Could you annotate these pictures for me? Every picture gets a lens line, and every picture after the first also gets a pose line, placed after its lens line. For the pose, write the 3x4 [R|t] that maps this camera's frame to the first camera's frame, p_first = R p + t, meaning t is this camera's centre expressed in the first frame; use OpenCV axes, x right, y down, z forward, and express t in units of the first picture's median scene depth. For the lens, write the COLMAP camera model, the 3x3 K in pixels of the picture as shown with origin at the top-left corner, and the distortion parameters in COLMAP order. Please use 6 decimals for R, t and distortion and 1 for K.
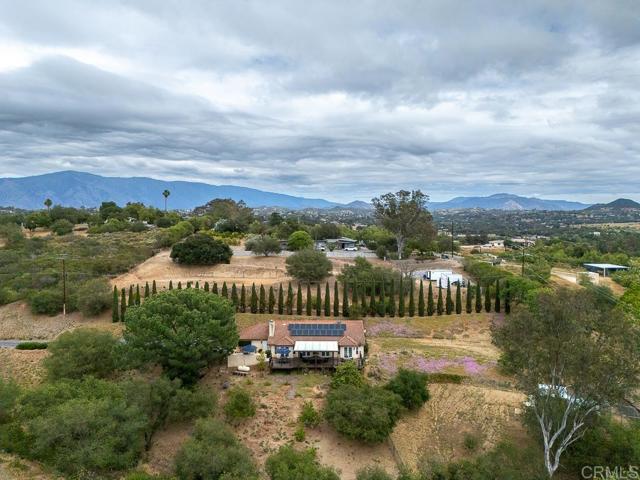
lens RADIAL K [[467.8, 0, 318.3], [0, 467.8, 238.4], [0, 0, 1]] dist [0.075533, -0.066105]
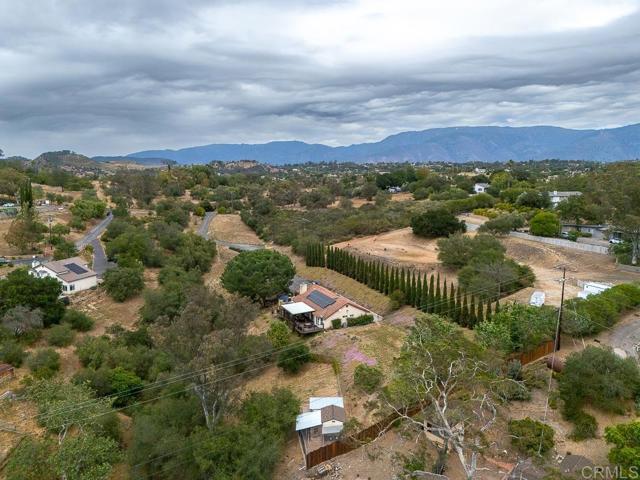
lens RADIAL K [[467.8, 0, 318.3], [0, 467.8, 238.4], [0, 0, 1]] dist [0.075533, -0.066105]
pose [[0.441536, 0.131782, -0.887513, 0.891040], [-0.039700, 0.991056, 0.127406, -0.101021], [0.896365, -0.021021, 0.442819, 0.369487]]
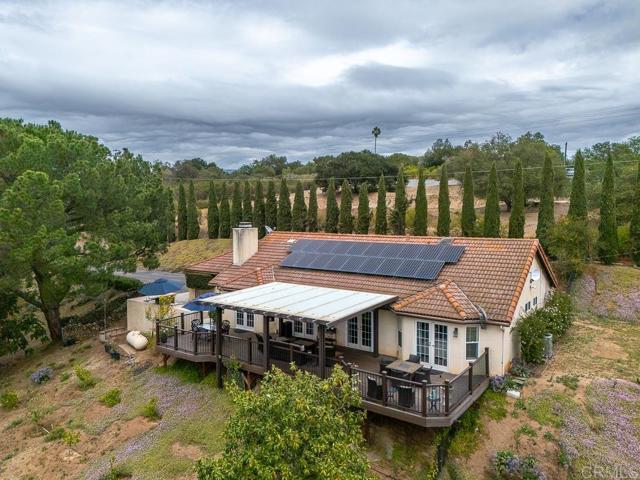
lens RADIAL K [[467.8, 0, 318.3], [0, 467.8, 238.4], [0, 0, 1]] dist [0.075533, -0.066105]
pose [[0.821221, 0.031412, -0.569745, 0.121107], [-0.022243, 0.999487, 0.023044, 0.145737], [0.570177, -0.006251, 0.821498, 0.608379]]
